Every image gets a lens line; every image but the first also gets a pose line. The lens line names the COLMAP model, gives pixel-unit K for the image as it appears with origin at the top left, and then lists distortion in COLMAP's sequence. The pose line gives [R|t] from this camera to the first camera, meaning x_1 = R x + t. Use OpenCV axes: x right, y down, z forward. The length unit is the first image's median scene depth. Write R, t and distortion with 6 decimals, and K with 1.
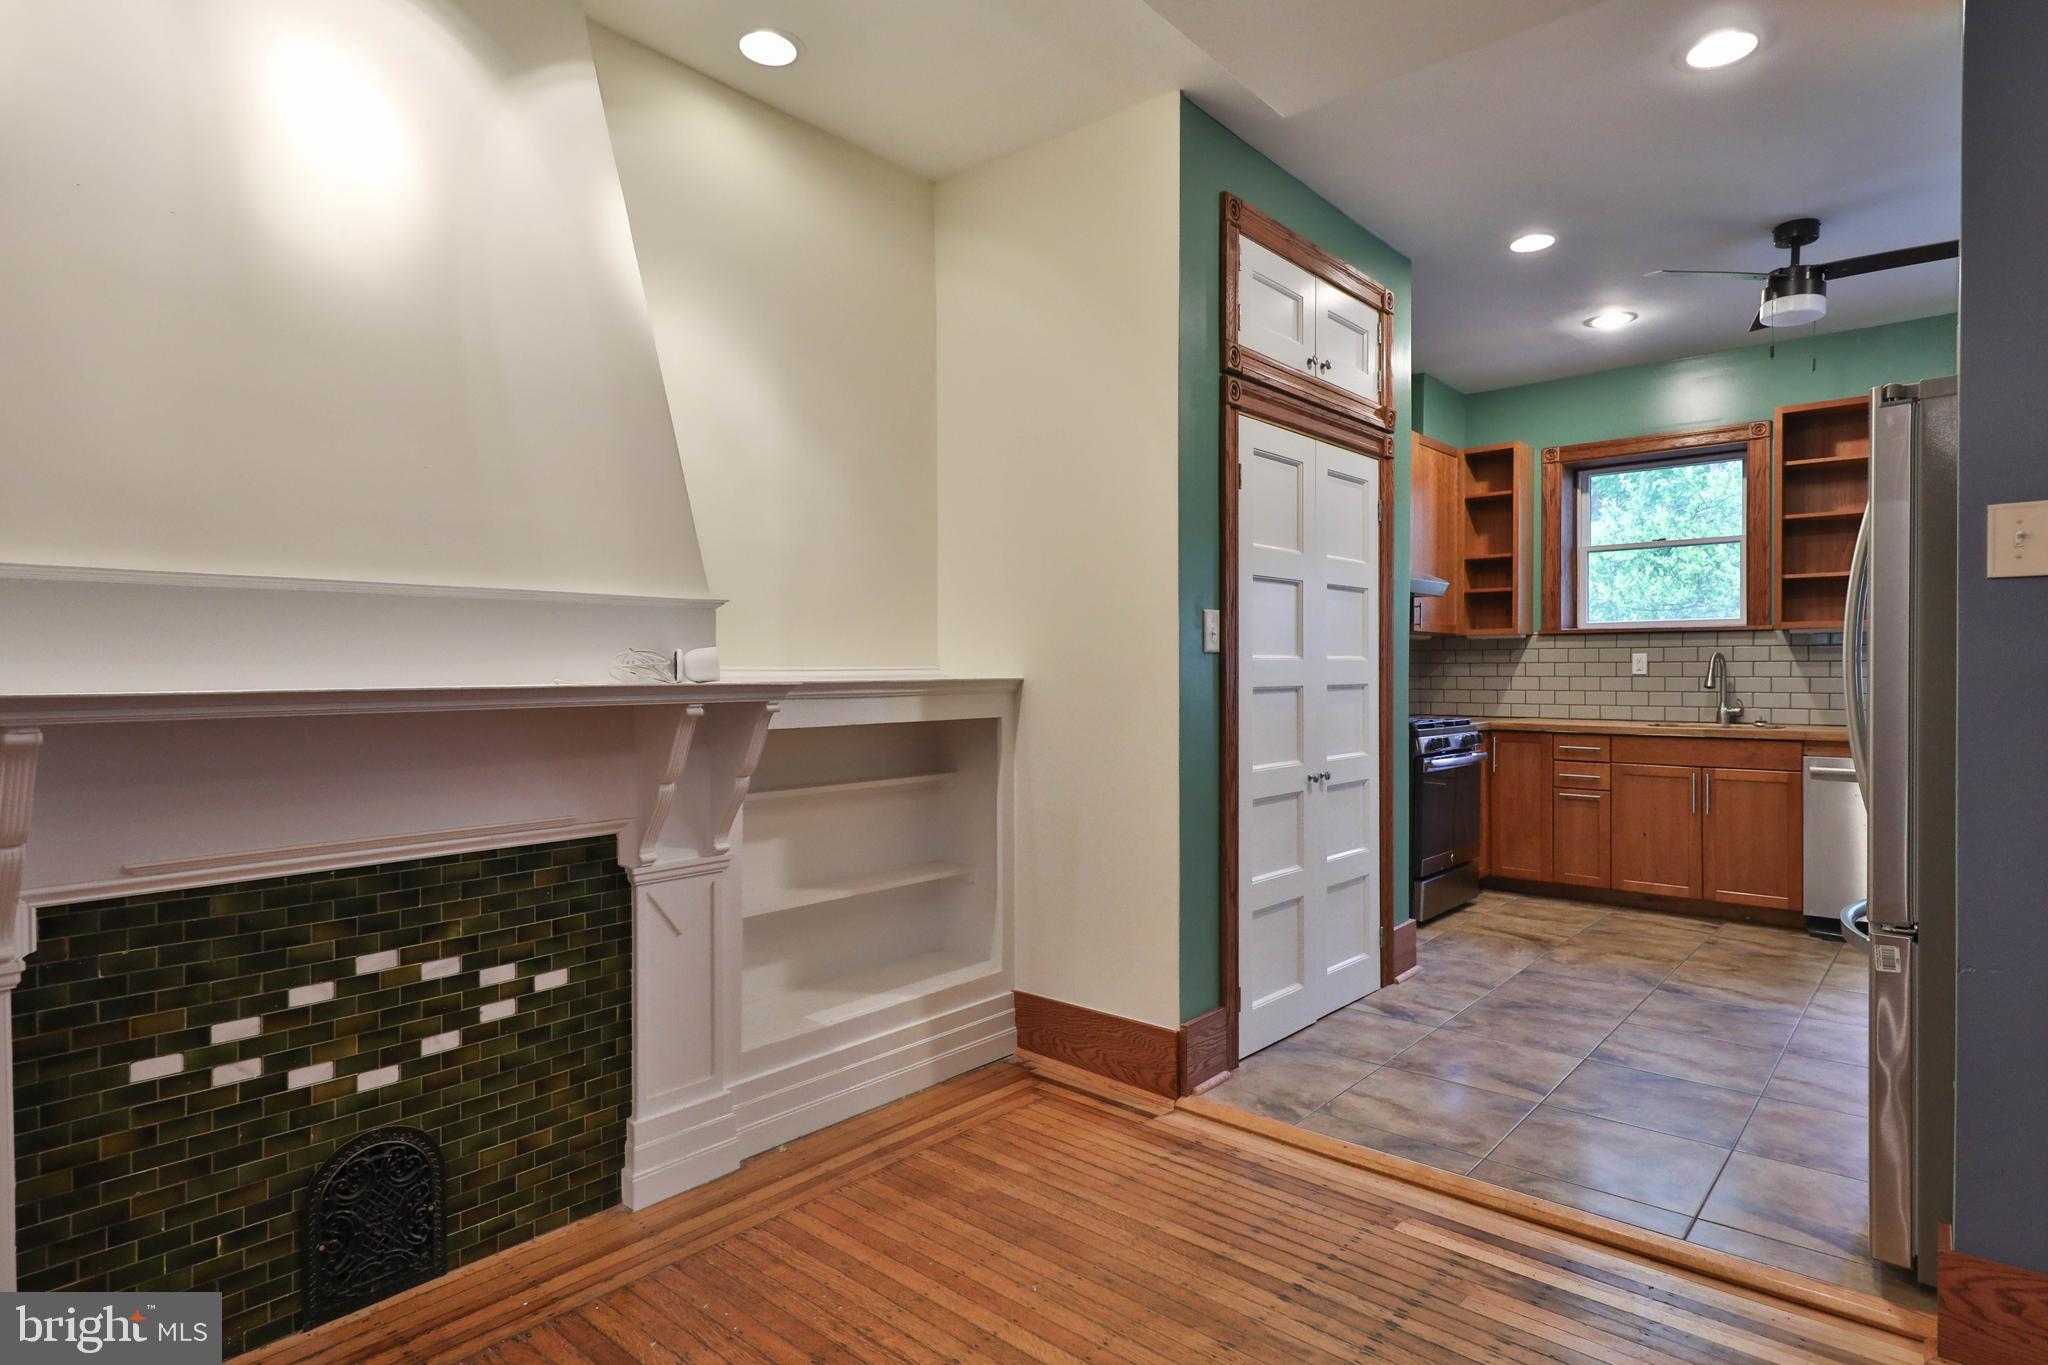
lens RADIAL K [[1082.4, 0, 1035.7], [0, 1082.4, 679.2], [0, 0, 1]] dist [0.006135, 0.000062]
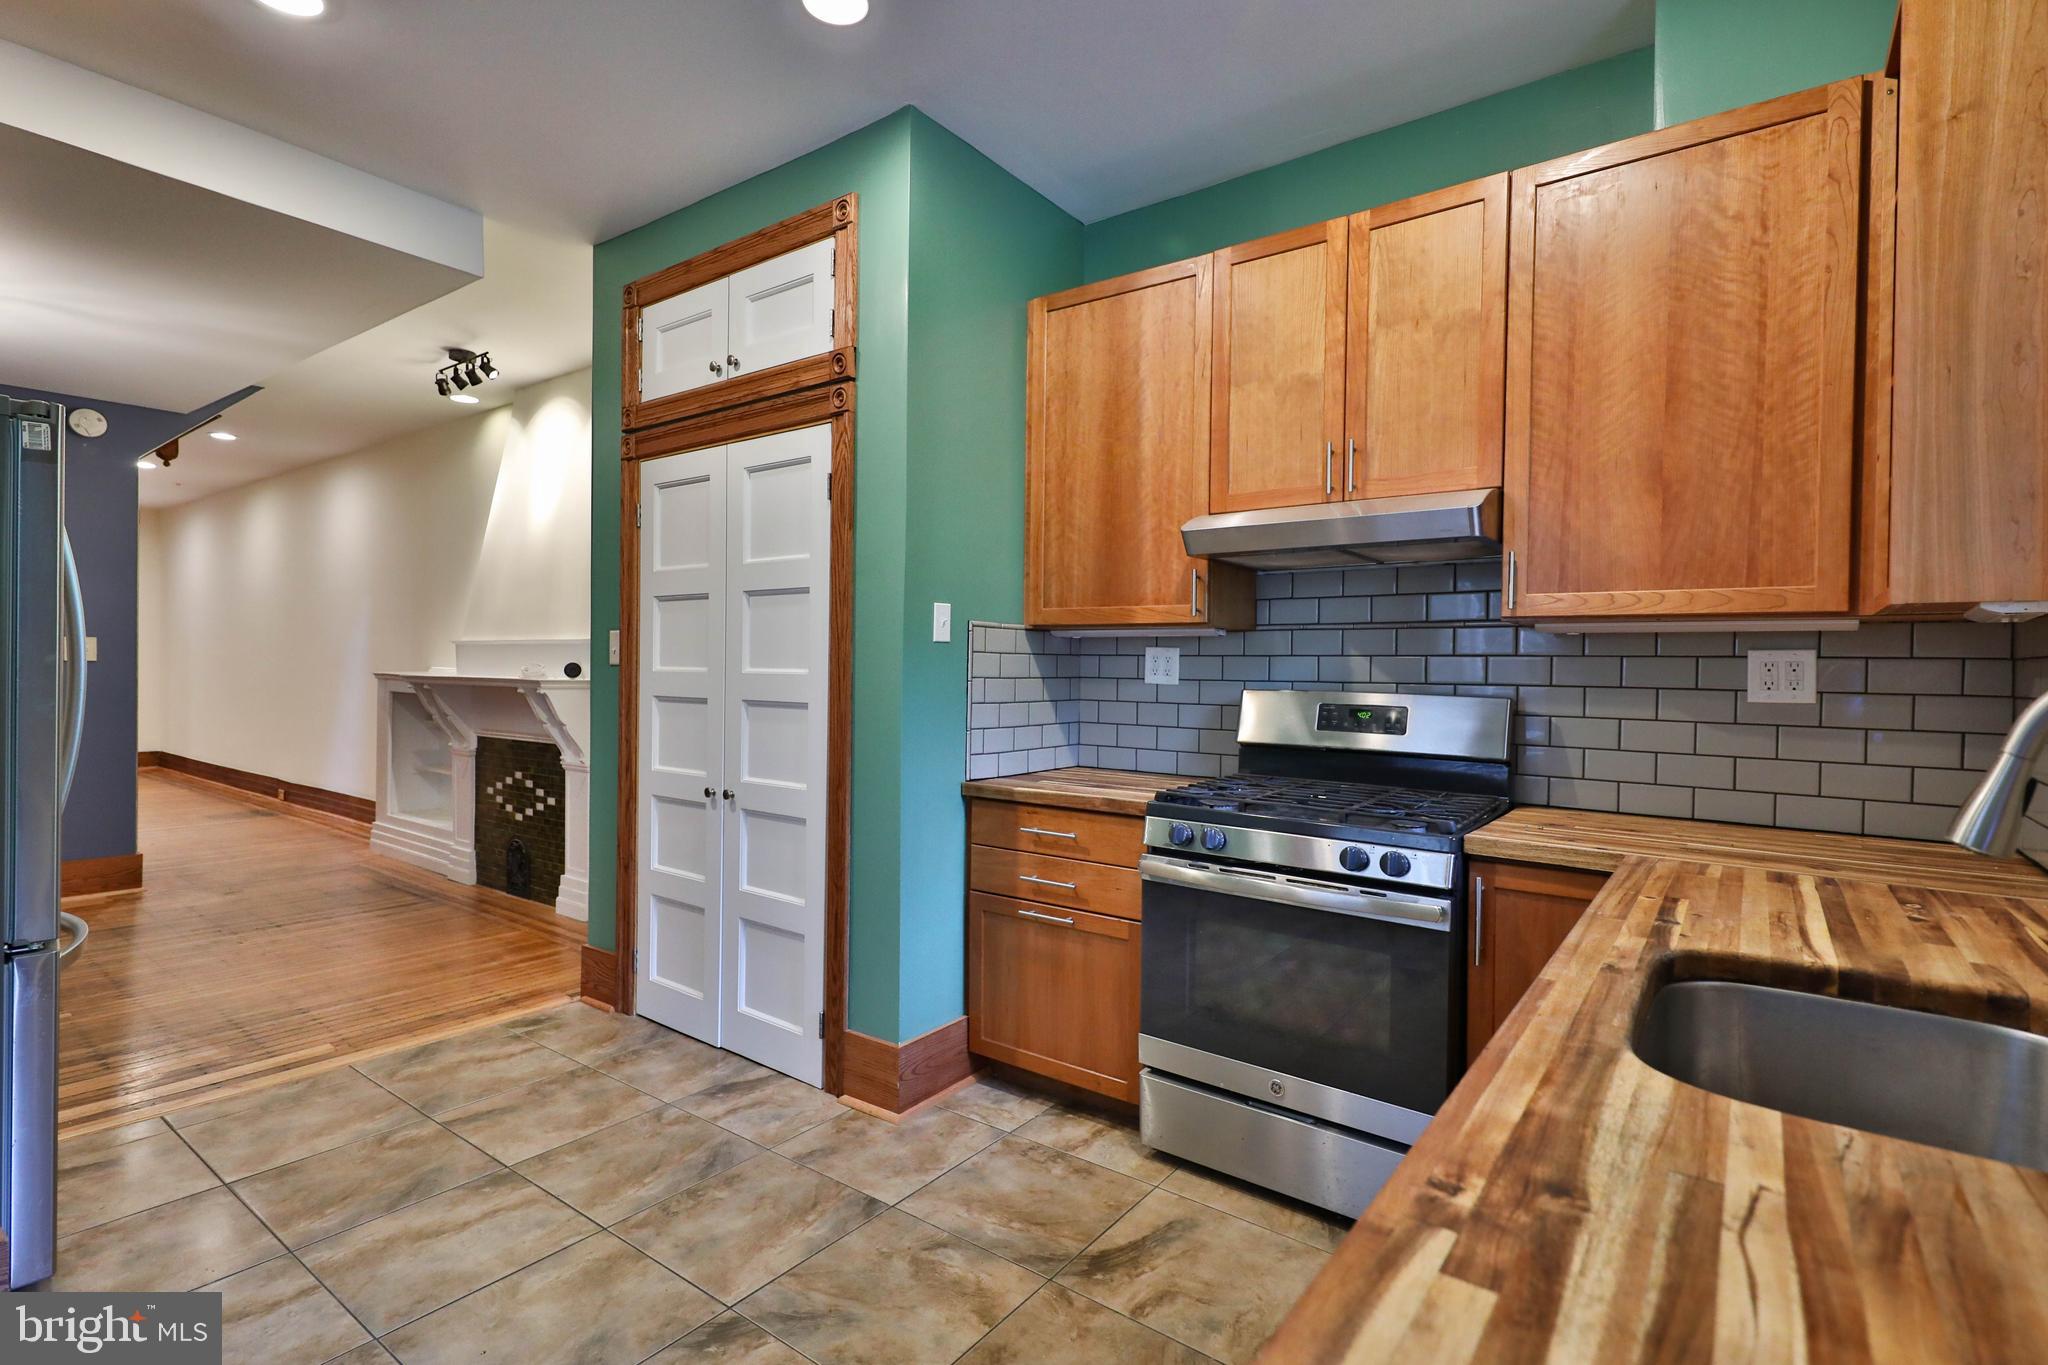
lens RADIAL K [[979.3, 0, 1050.6], [0, 979.3, 682.0], [0, 0, 1]] dist [0.032207, -0.024576]
pose [[0.083450, 0.015707, -0.996388, 1.163290], [-0.026083, 0.999568, 0.013572, -0.028826], [0.996171, 0.024856, 0.083824, 1.223019]]
